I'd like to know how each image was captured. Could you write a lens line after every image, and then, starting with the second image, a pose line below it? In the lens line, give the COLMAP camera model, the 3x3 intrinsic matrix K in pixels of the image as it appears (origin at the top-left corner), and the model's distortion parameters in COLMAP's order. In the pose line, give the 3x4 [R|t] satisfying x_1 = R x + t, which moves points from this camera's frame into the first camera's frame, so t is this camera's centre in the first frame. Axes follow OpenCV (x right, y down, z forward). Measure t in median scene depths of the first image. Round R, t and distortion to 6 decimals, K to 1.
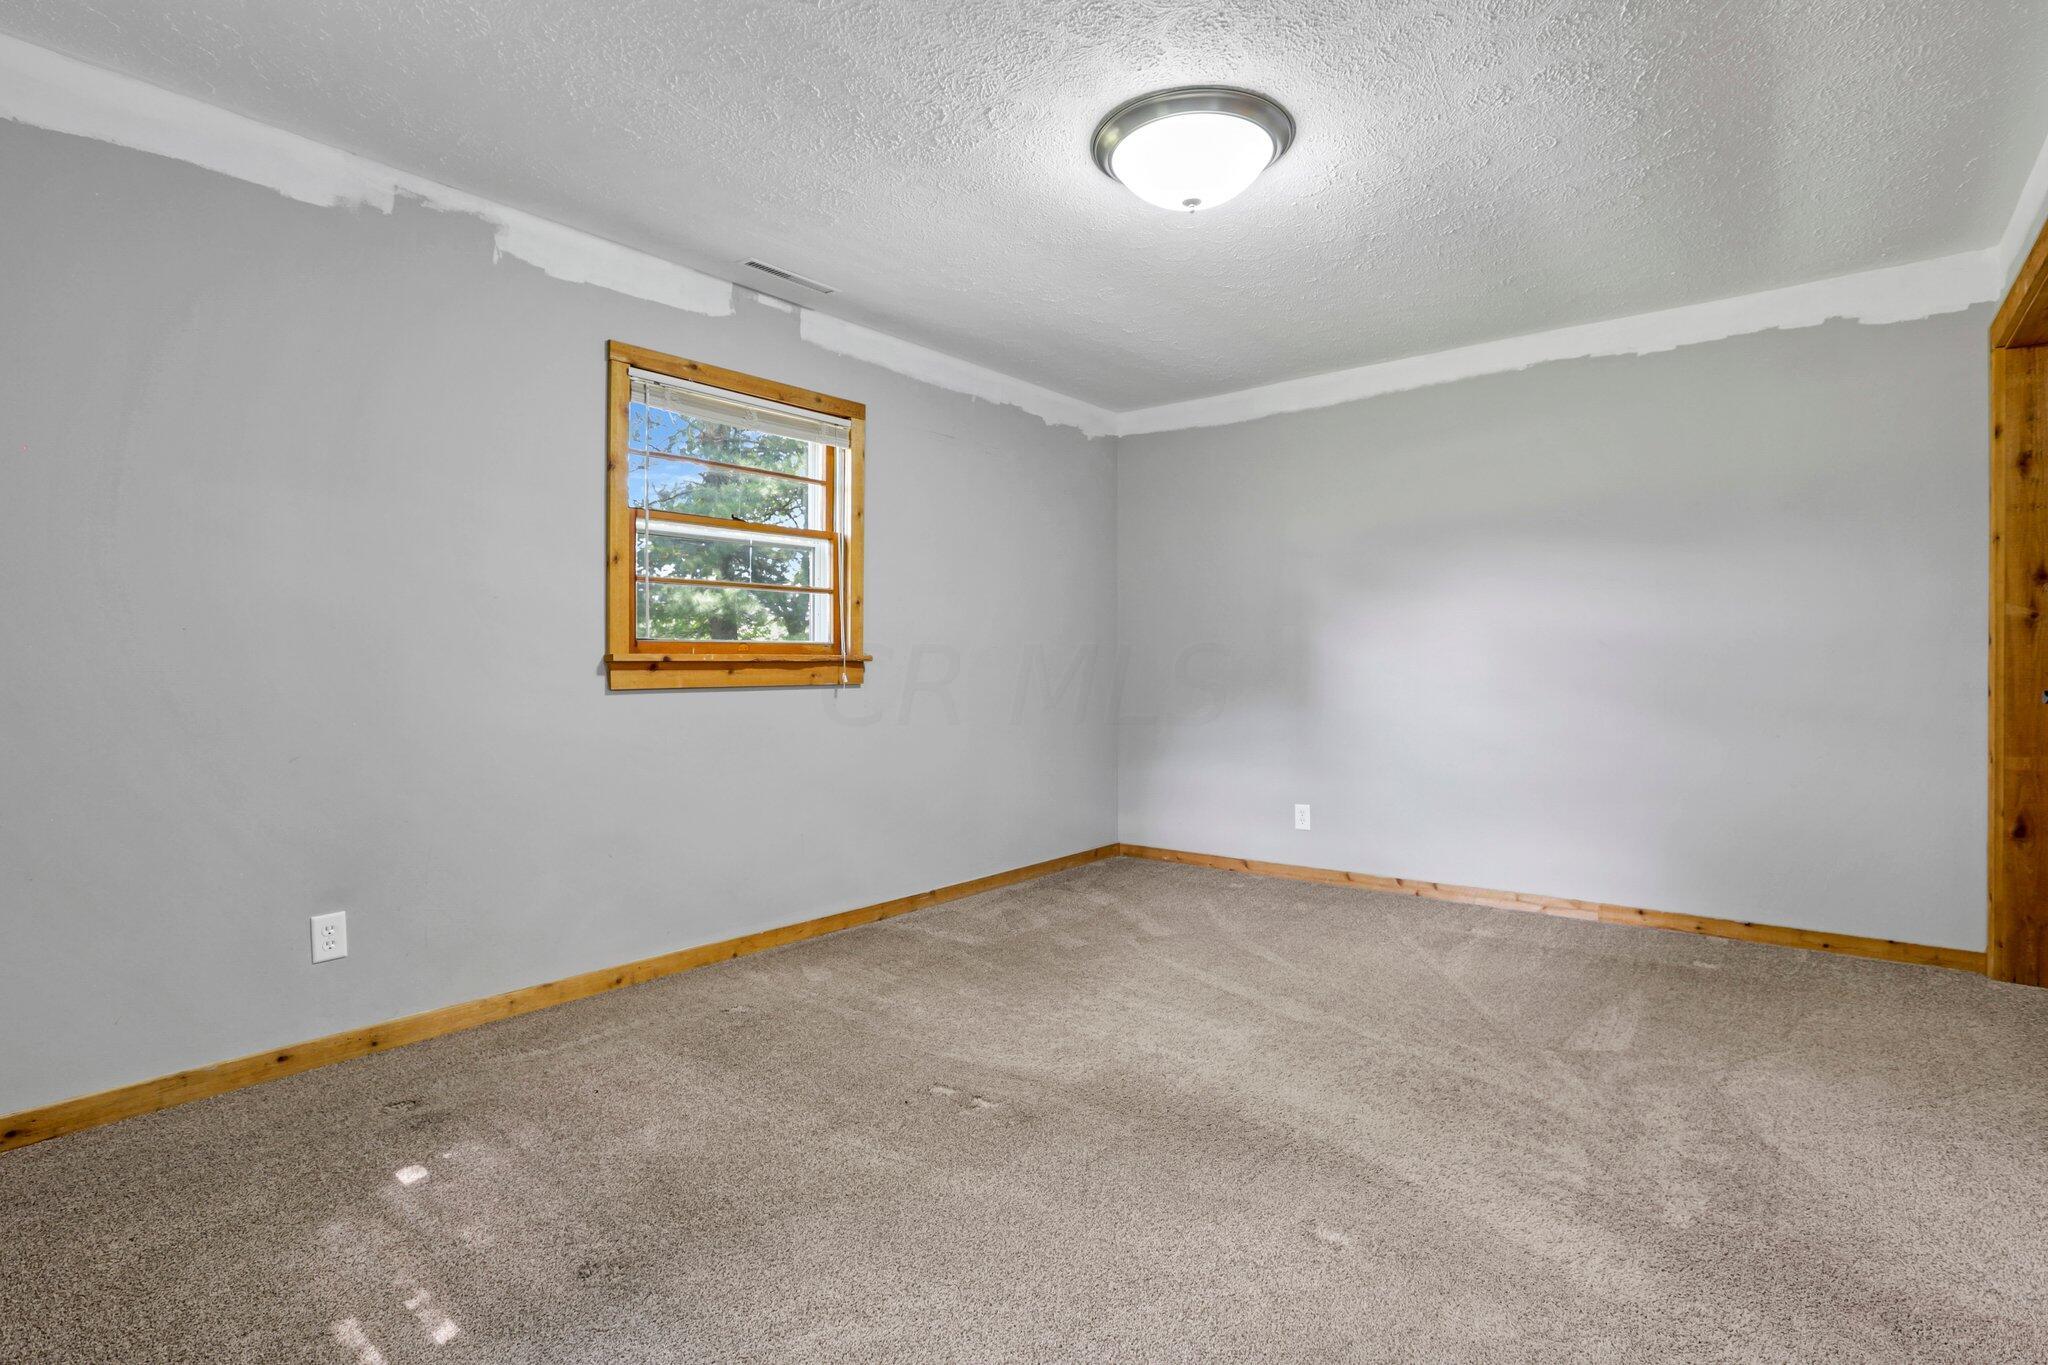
lens RADIAL K [[970.5, 0, 1038.9], [0, 970.5, 661.8], [0, 0, 1]] dist [-0.024484, 0.000841]
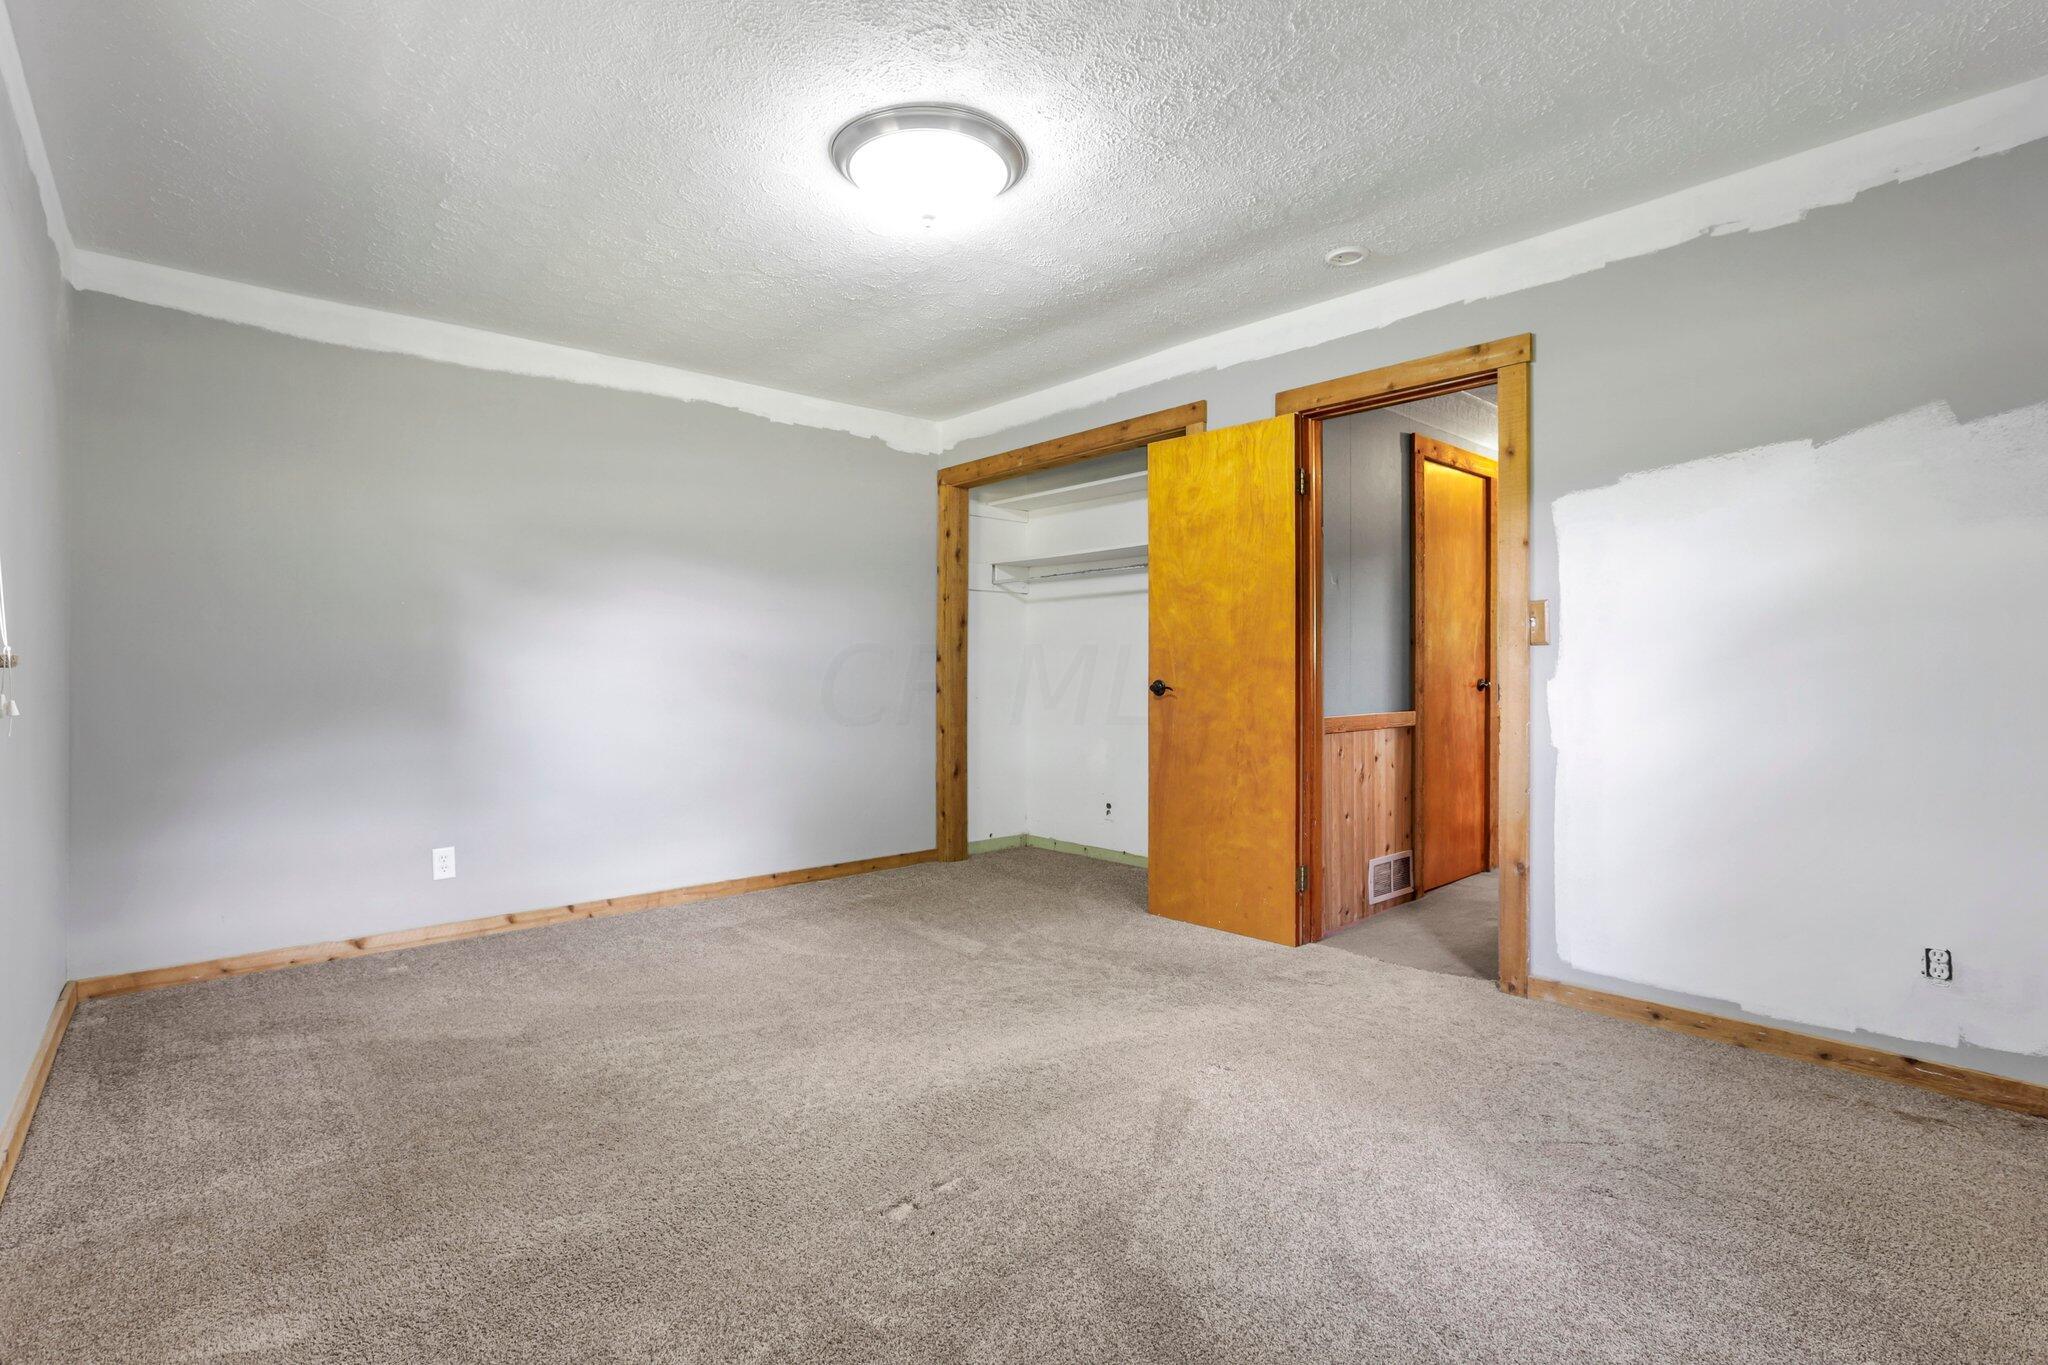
lens RADIAL K [[970.5, 0, 1038.9], [0, 970.5, 661.8], [0, 0, 1]] dist [-0.024484, 0.000841]
pose [[0.163440, 0.008692, 0.986515, -0.609398], [-0.001230, 0.999962, -0.008607, -0.002677], [-0.986553, 0.000194, 0.163444, 0.524108]]
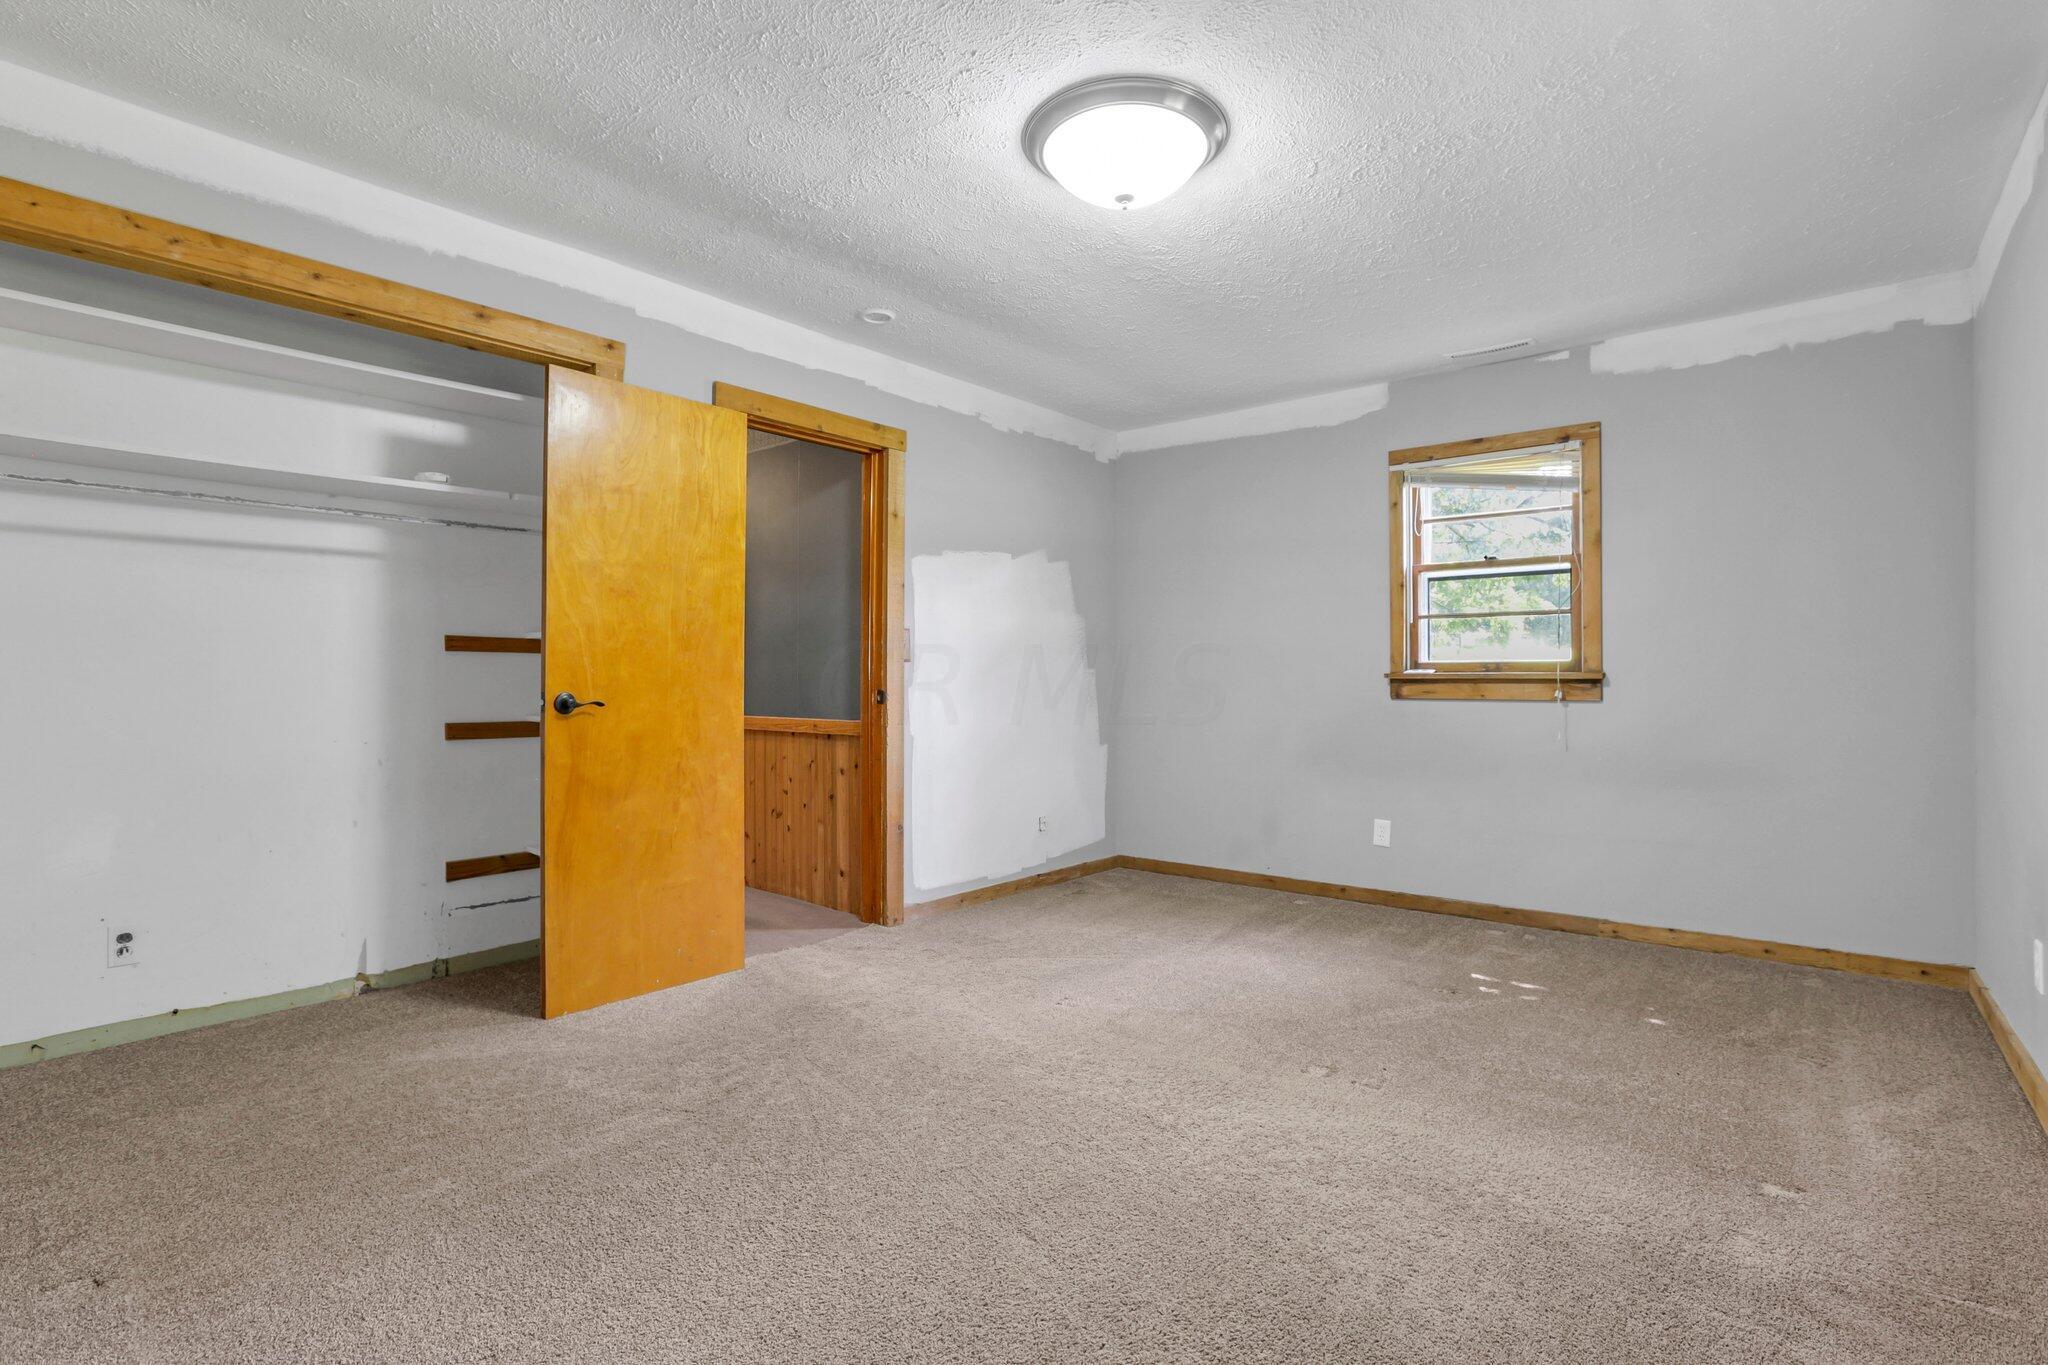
lens RADIAL K [[1002.0, 0, 988.9], [0, 1002.0, 668.5], [0, 0, 1]] dist [-0.042795, 0.034857]
pose [[-0.999077, -0.001992, 0.042914, 0.186421], [-0.002510, 0.999925, -0.012007, -0.003206], [-0.042887, -0.012104, -0.999007, 1.471797]]
